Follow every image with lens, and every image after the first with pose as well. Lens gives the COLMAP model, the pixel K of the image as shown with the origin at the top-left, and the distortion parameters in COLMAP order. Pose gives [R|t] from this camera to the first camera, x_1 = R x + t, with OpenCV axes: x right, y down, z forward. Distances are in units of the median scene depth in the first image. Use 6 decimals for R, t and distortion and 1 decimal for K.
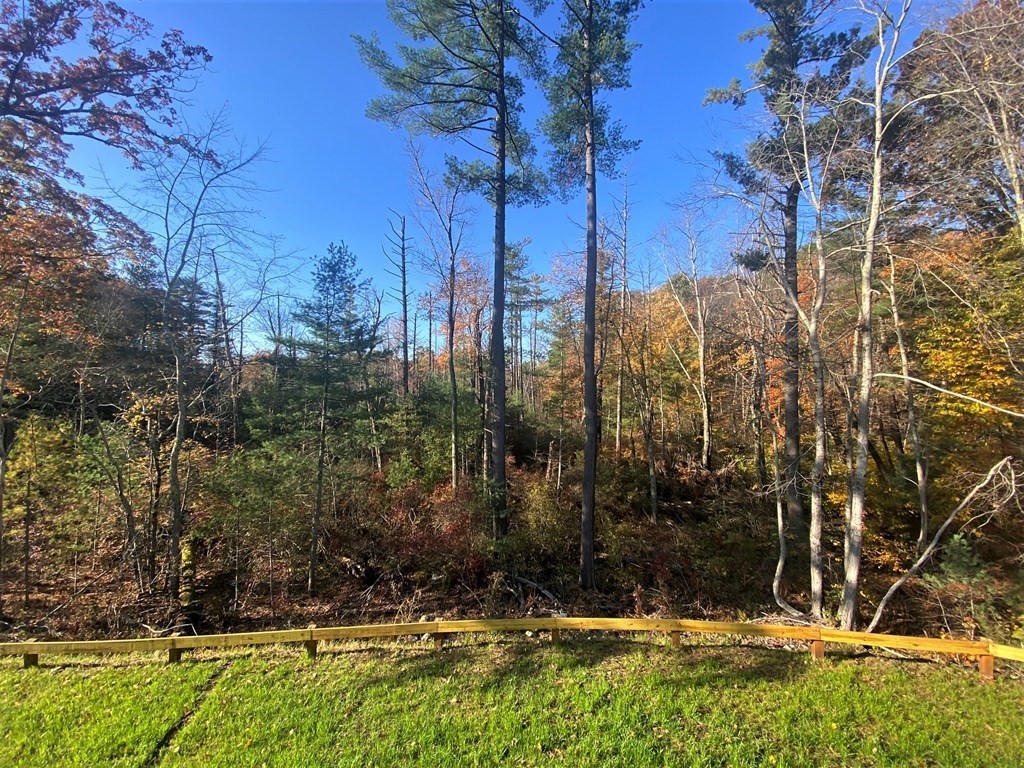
lens RADIAL K [[414.7, 0, 518.9], [0, 414.7, 373.1], [0, 0, 1]] dist [-0.002958, -0.007689]
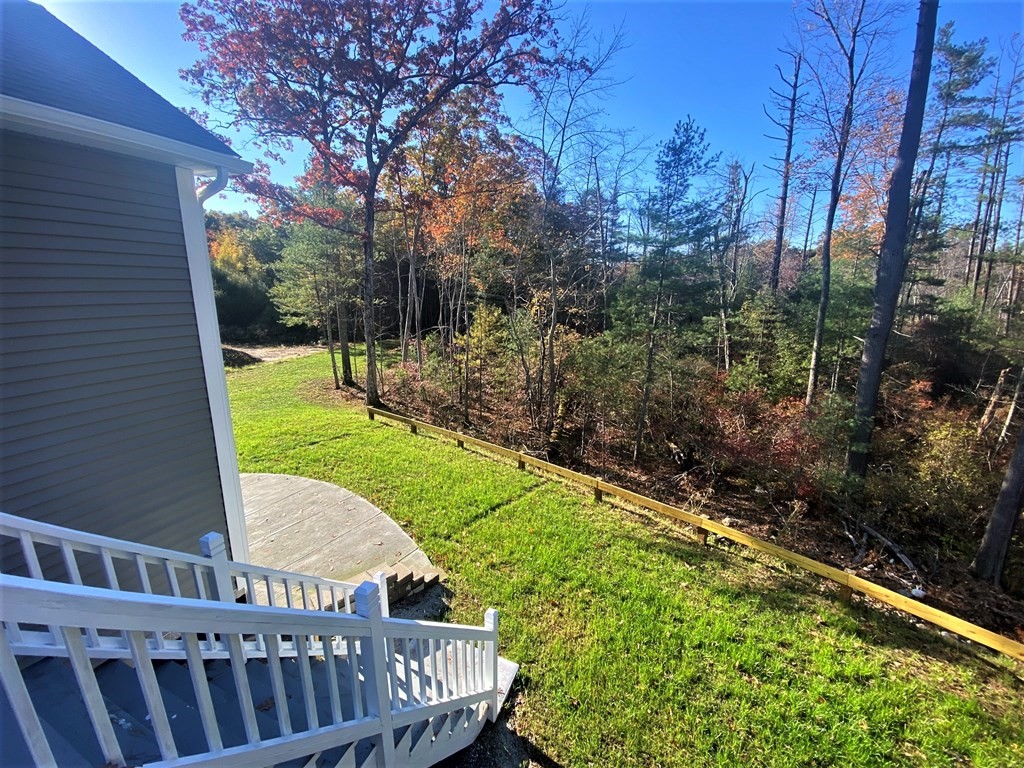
lens RADIAL K [[414.7, 0, 511.0], [0, 414.7, 383.8], [0, 0, 1]] dist [-0.002958, -0.007689]
pose [[0.642028, 0.171025, -0.747362, 0.110594], [0.033399, 0.967638, 0.250124, 0.010822], [0.765953, -0.185548, 0.615539, 0.048268]]
